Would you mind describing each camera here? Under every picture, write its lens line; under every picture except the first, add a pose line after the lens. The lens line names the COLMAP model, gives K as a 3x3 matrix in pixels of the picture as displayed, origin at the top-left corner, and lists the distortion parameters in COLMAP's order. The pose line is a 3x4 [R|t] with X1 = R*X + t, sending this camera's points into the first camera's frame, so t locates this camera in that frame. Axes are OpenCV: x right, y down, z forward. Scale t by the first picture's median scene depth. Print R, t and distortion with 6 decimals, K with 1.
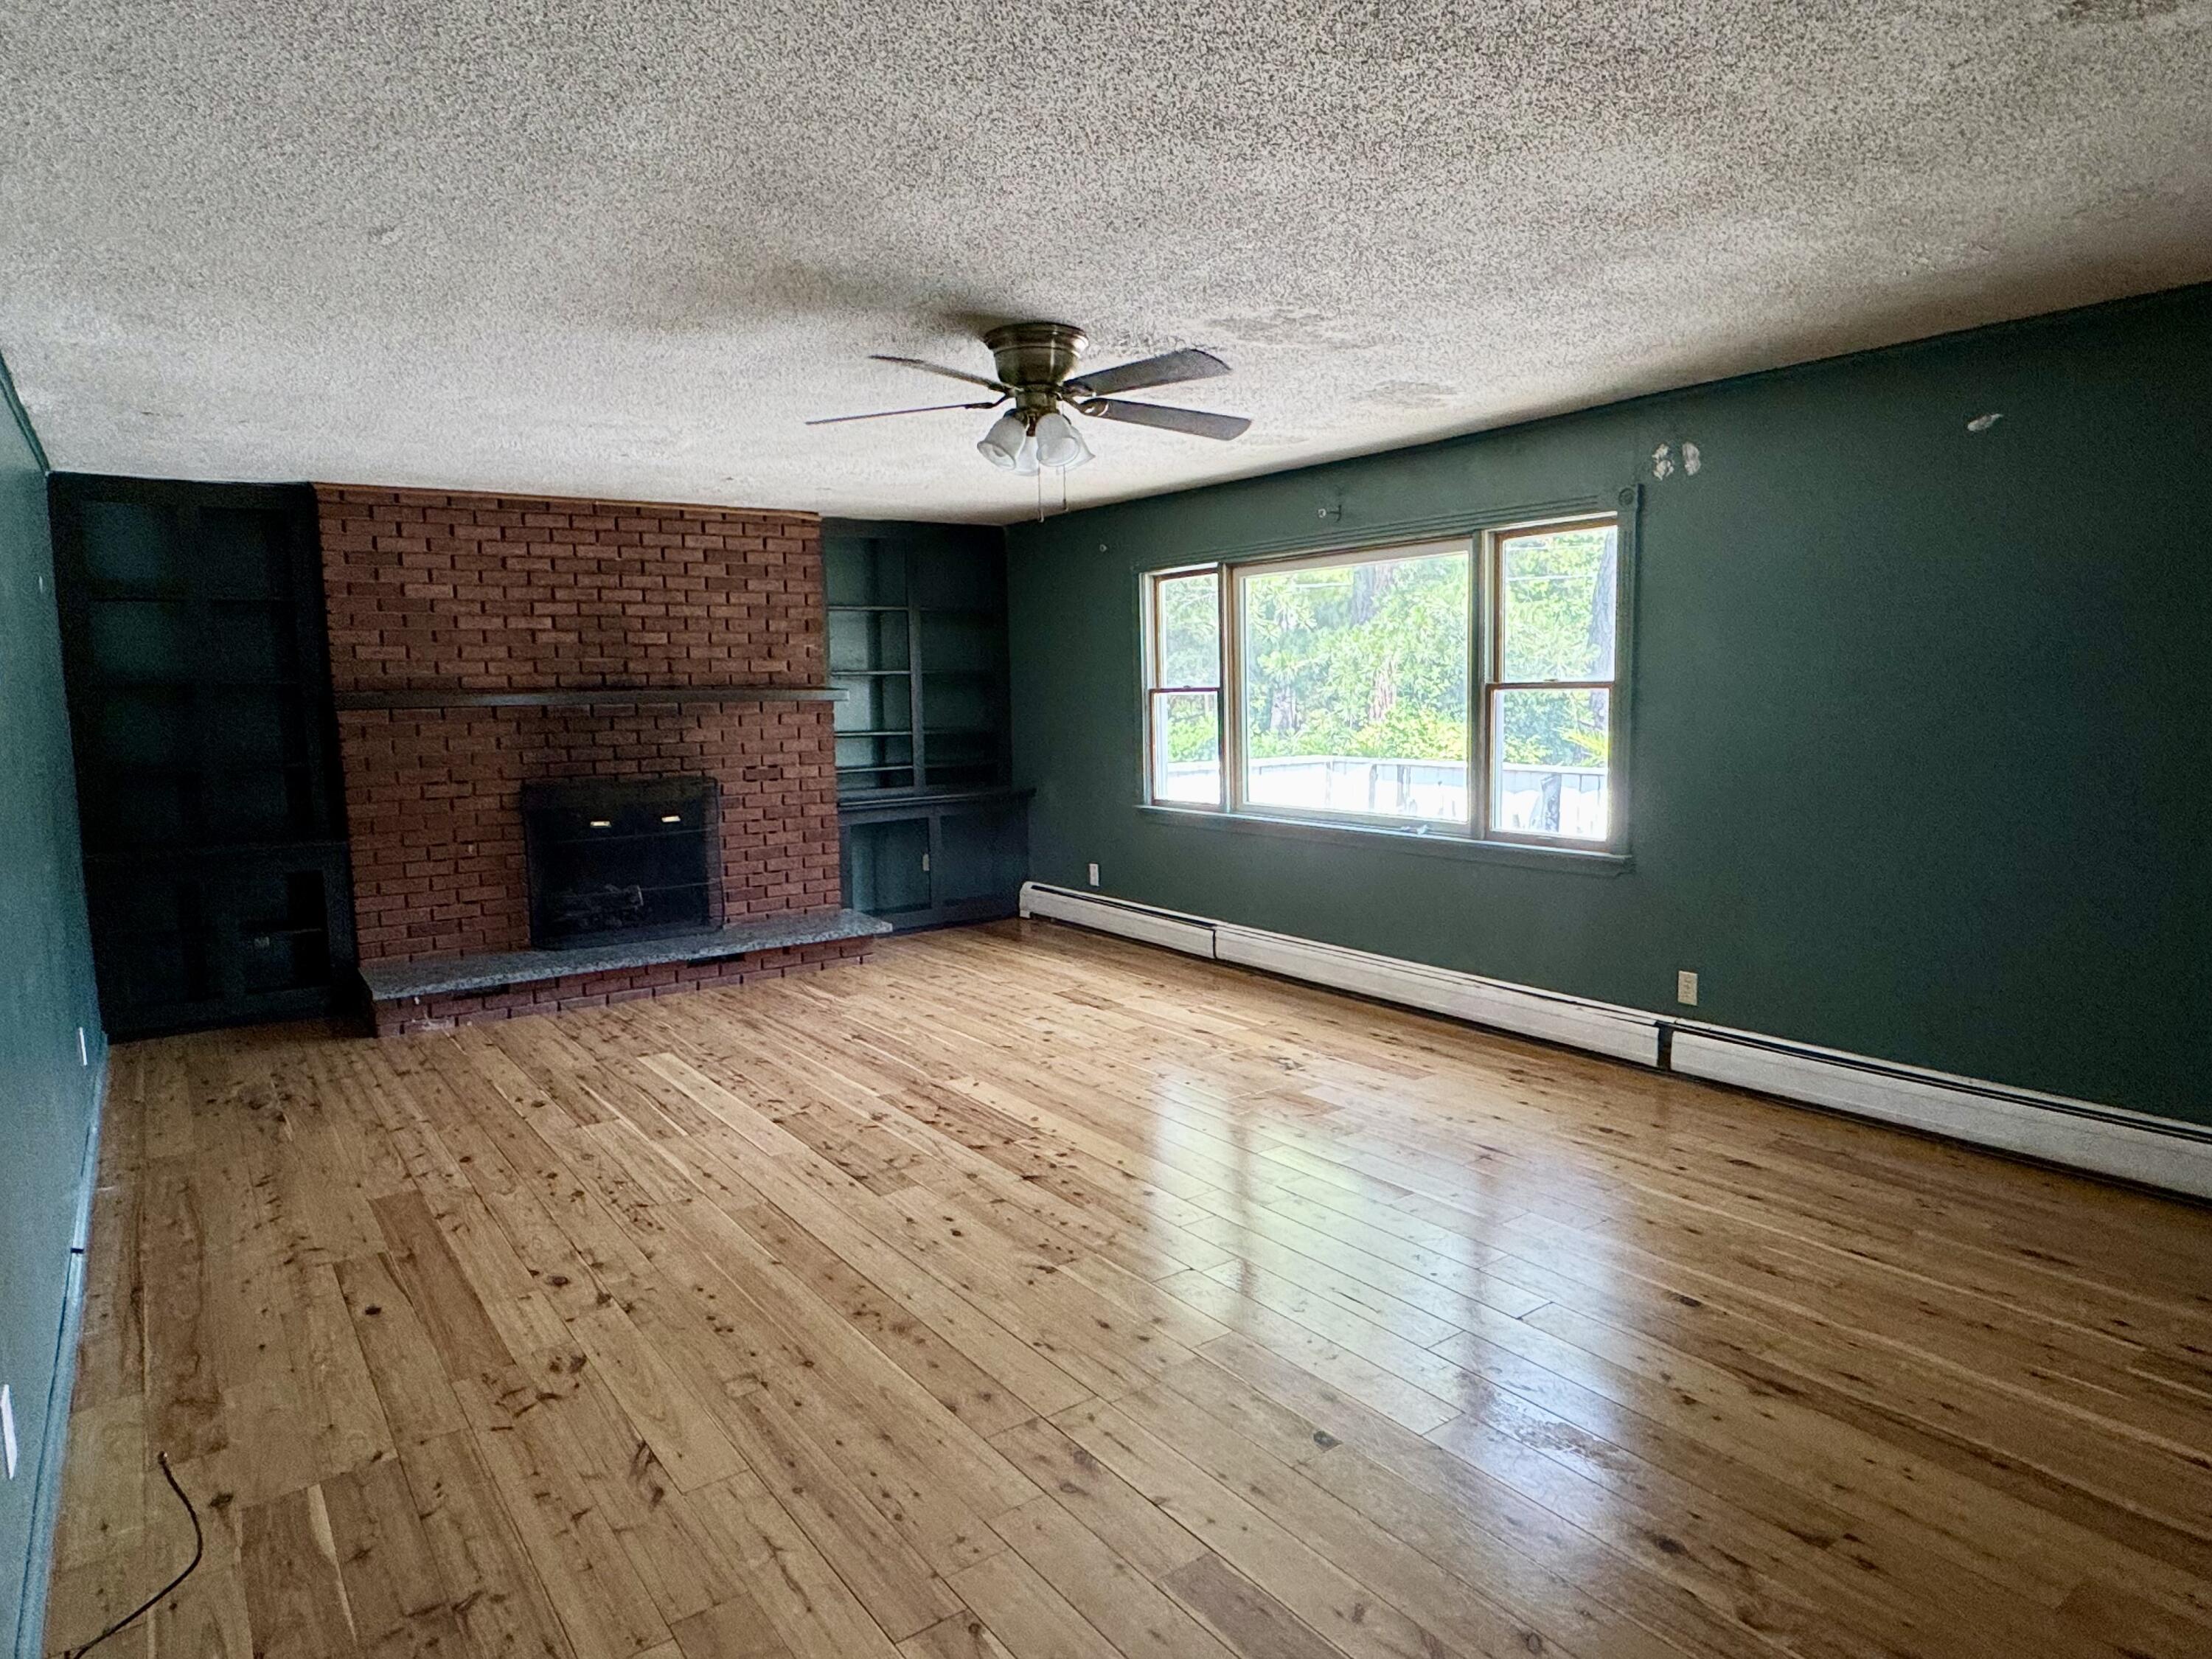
lens RADIAL K [[1328.3, 0, 1104.4], [0, 1328.3, 828.6], [0, 0, 1]] dist [-0.009636, 0.000594]
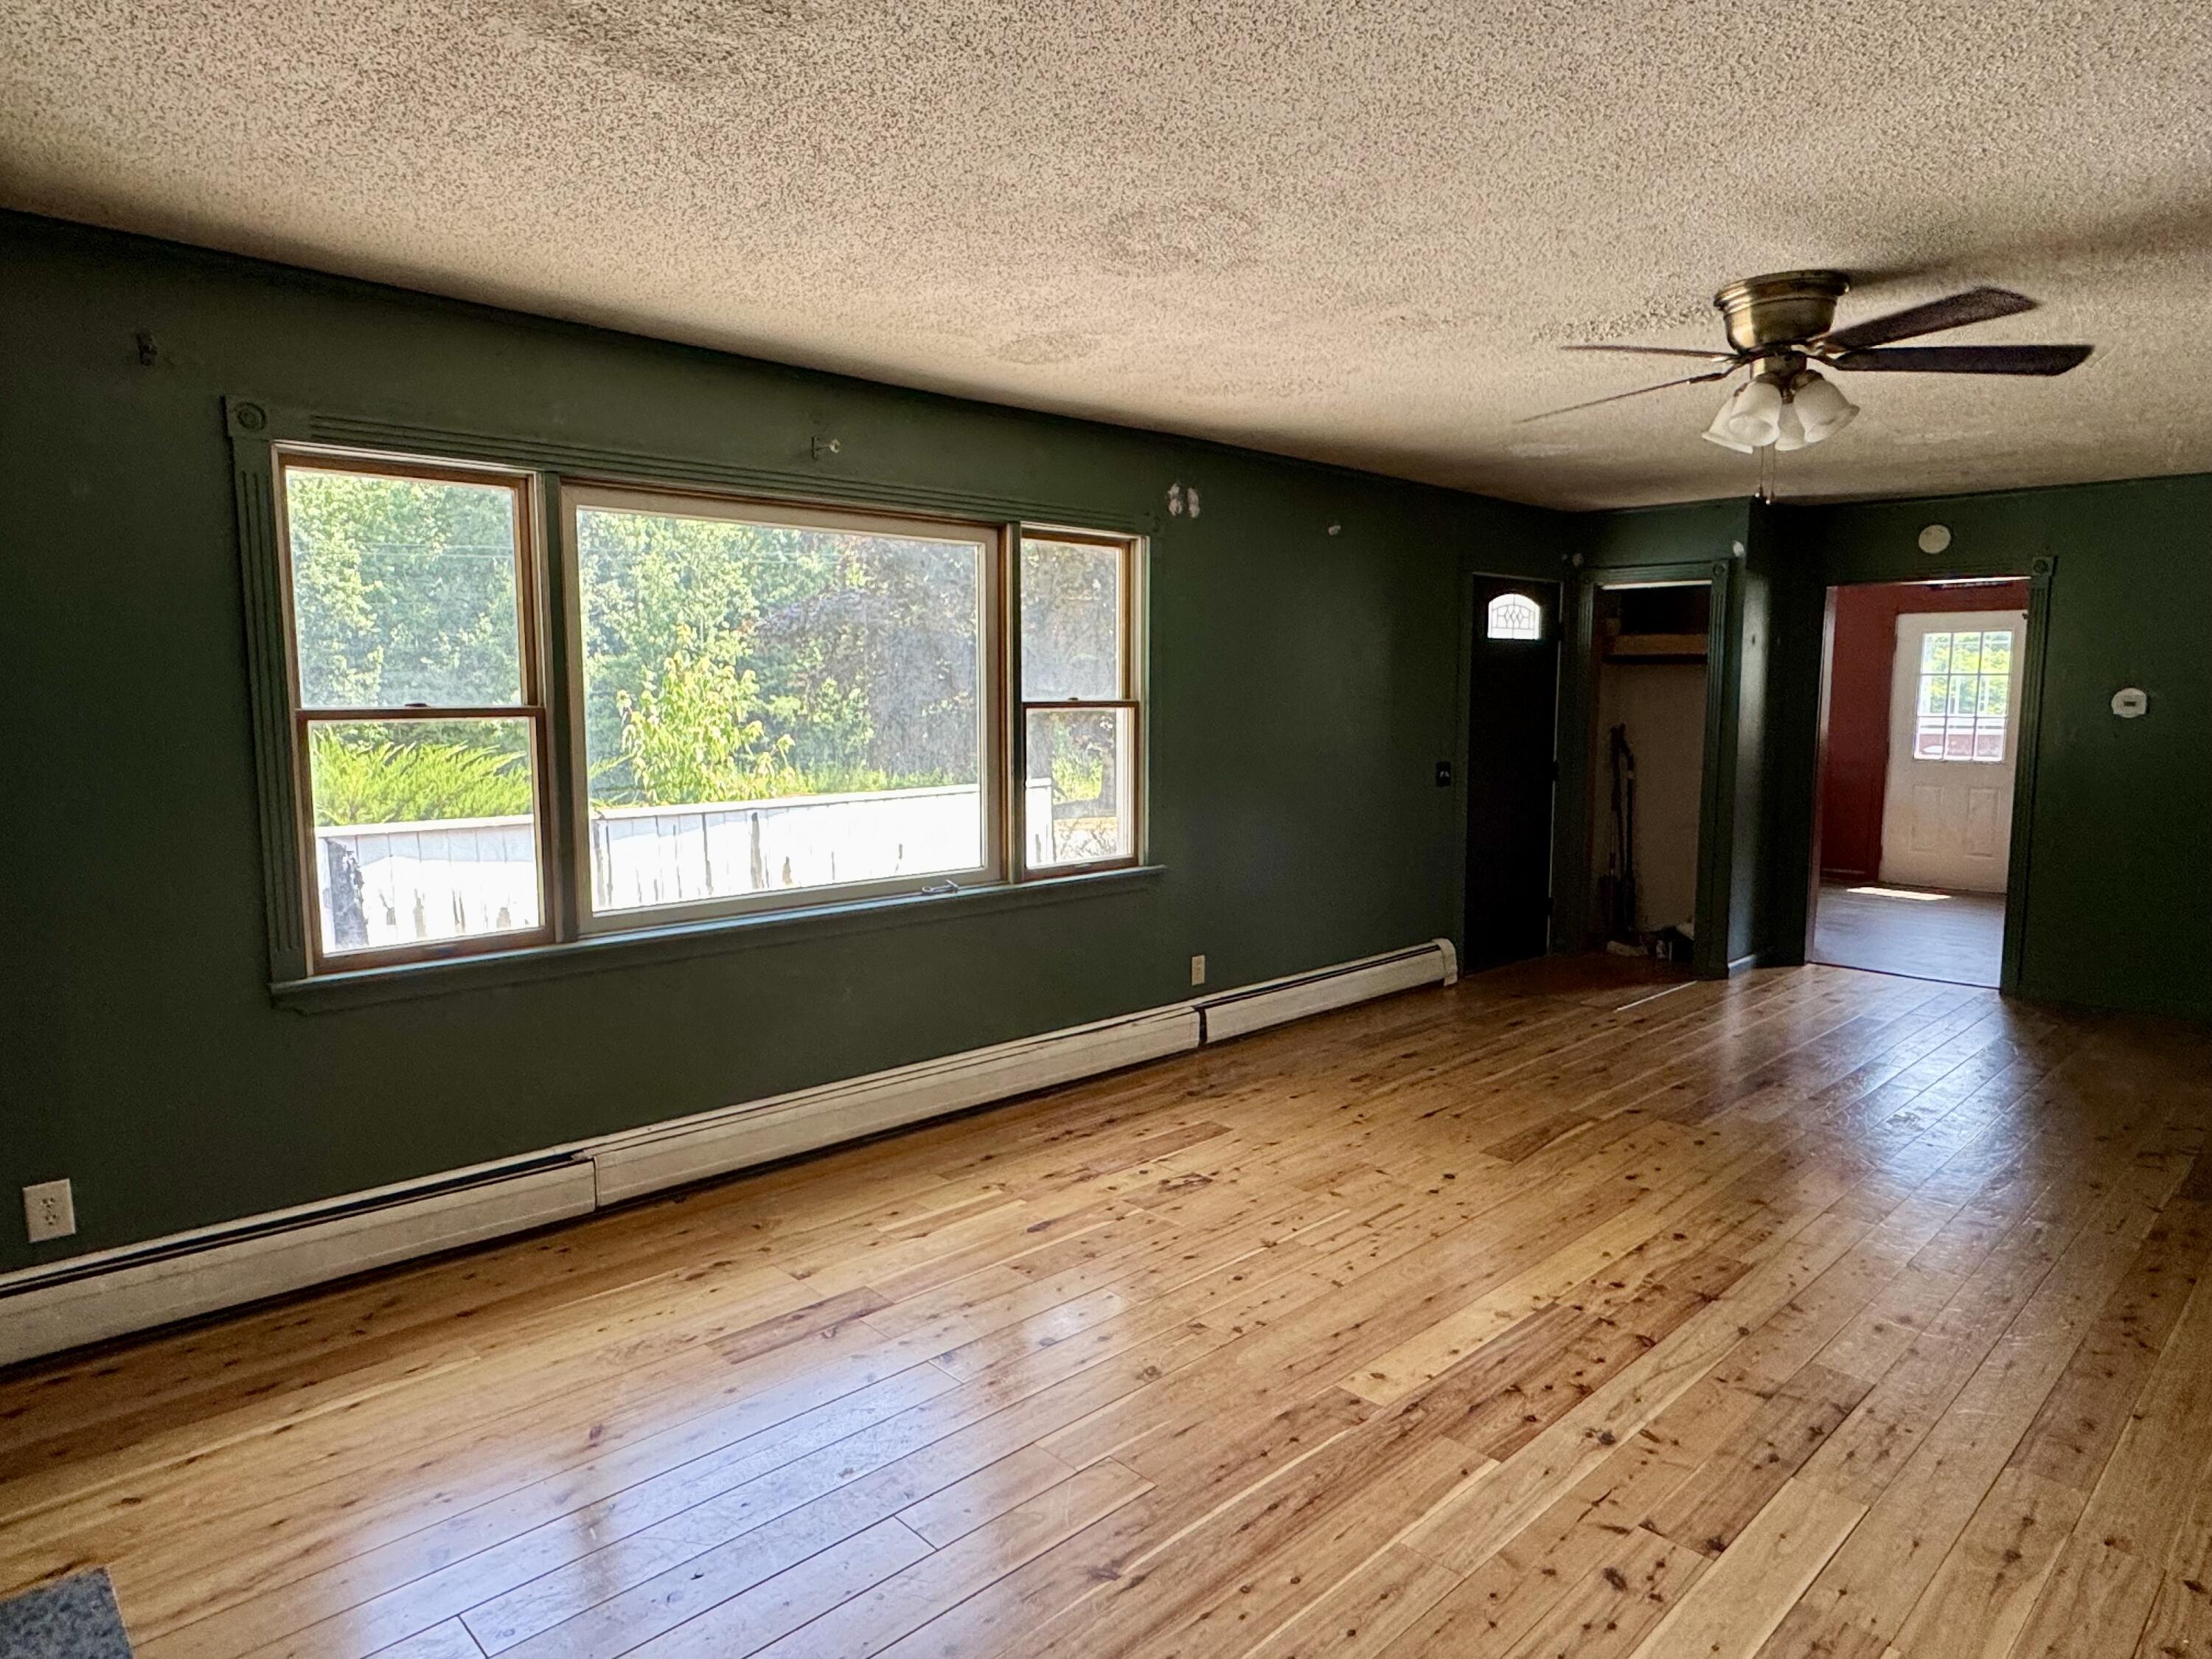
lens RADIAL K [[1328.3, 0, 1102.3], [0, 1328.3, 831.8], [0, 0, 1]] dist [-0.009636, 0.000594]
pose [[-0.136263, -0.087316, 0.986817, -0.639072], [0.112084, 0.988354, 0.102929, -0.119111], [-0.984312, 0.124632, -0.124889, 1.166567]]
